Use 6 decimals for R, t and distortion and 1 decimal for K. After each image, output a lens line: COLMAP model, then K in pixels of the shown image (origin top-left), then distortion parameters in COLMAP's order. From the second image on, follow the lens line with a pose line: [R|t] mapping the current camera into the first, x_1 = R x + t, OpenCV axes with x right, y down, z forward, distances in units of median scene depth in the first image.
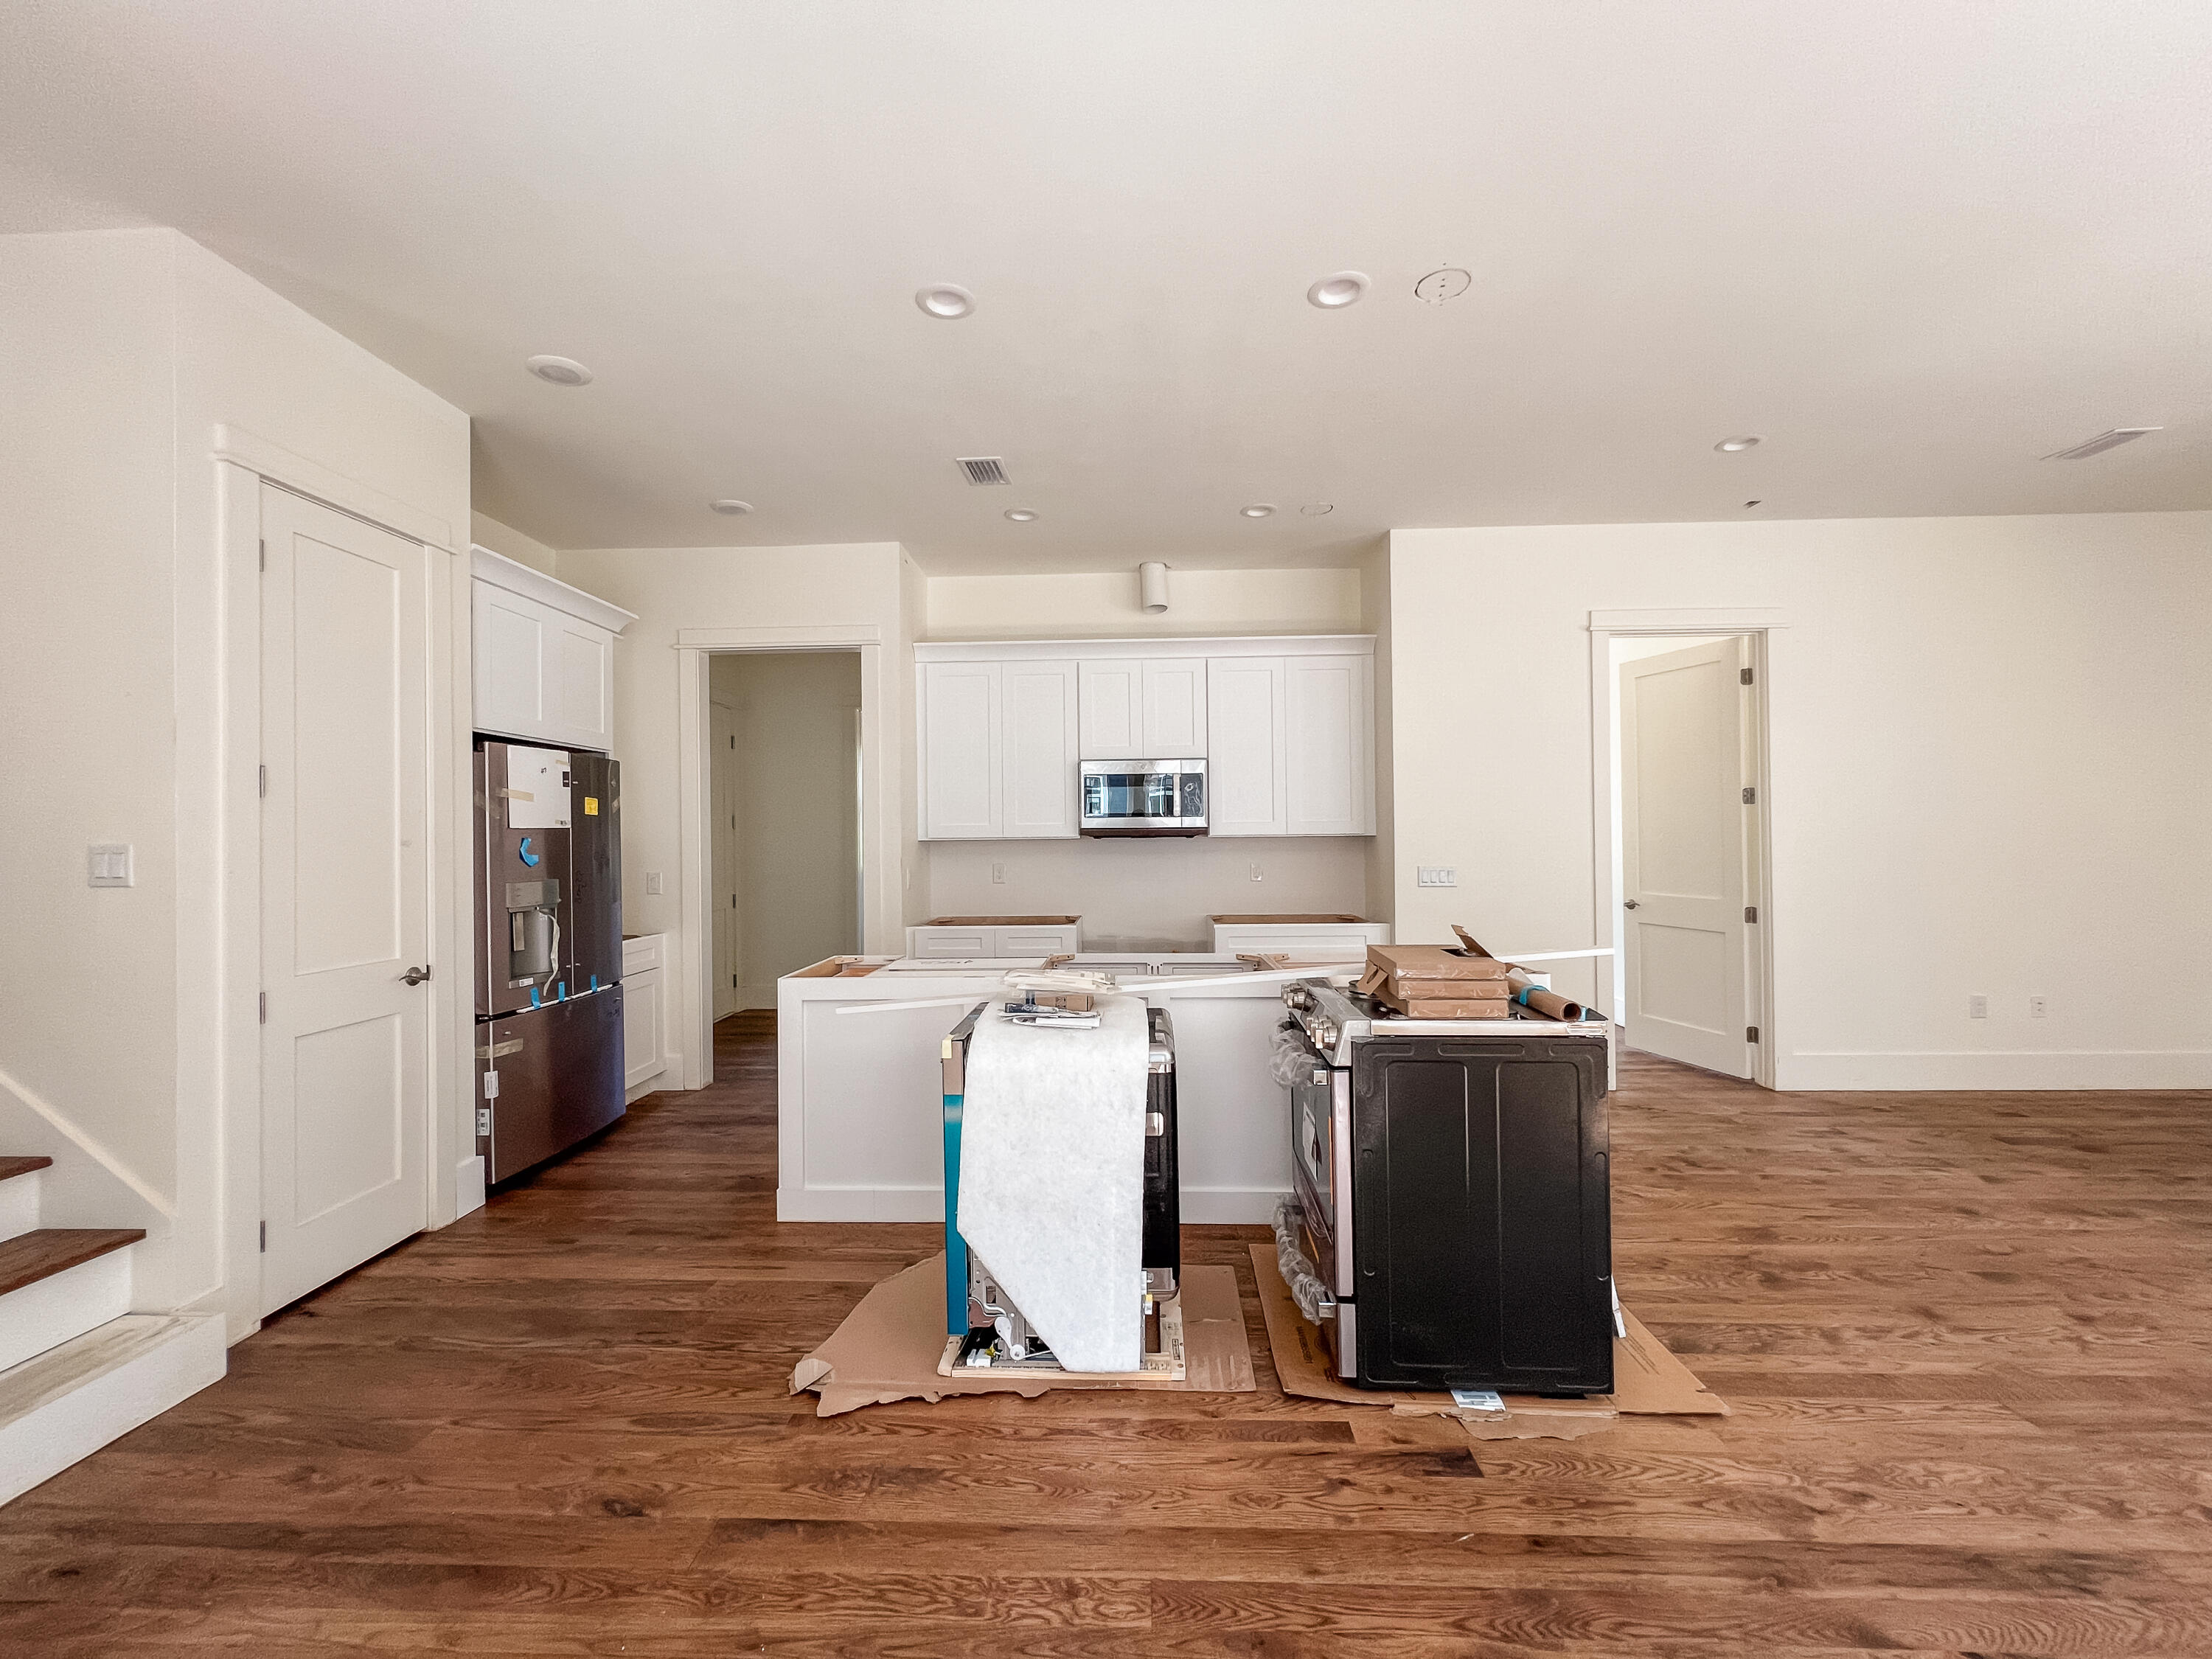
lens RADIAL K [[886.0, 0, 1106.0], [0, 886.0, 829.5], [0, 0, 1]] dist [-0.000883, -0.000164]
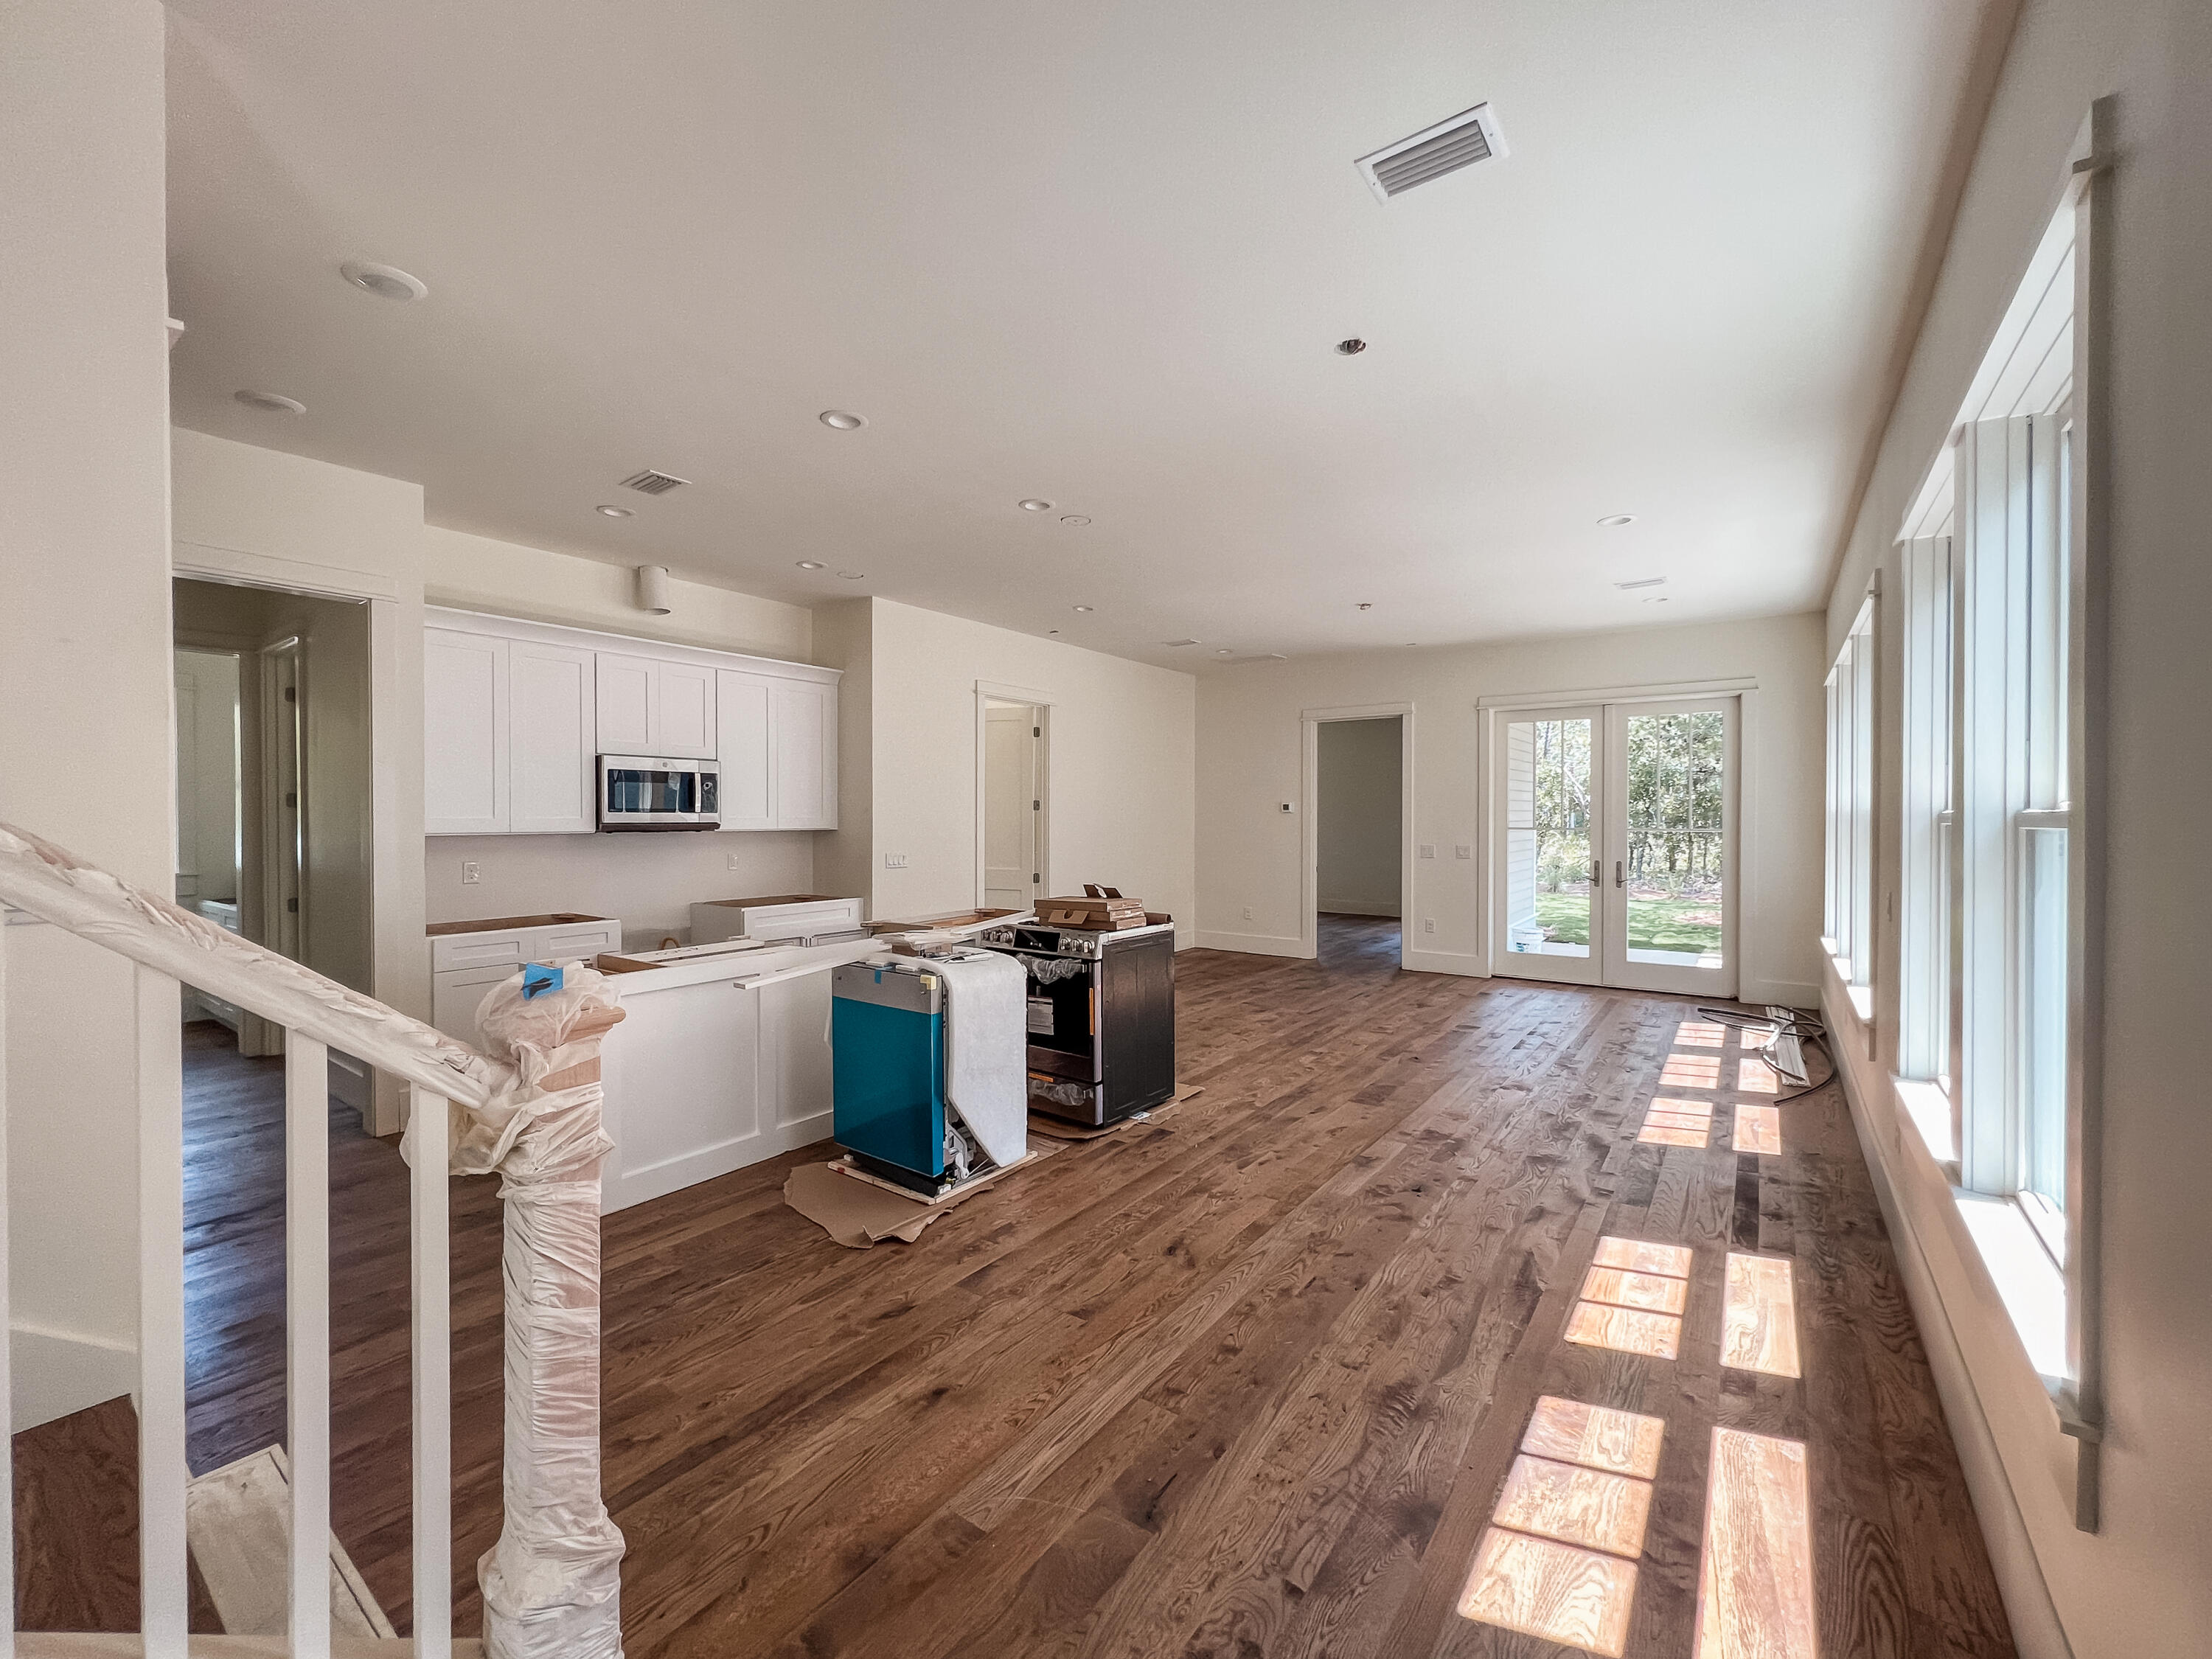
lens RADIAL K [[886.0, 0, 1106.0], [0, 886.0, 829.5], [0, 0, 1]] dist [-0.000883, -0.000164]
pose [[0.561937, -0.001119, 0.827179, -0.885677], [-0.013061, 0.999862, 0.010225, -0.018560], [-0.827077, -0.016549, 0.561845, -0.040605]]
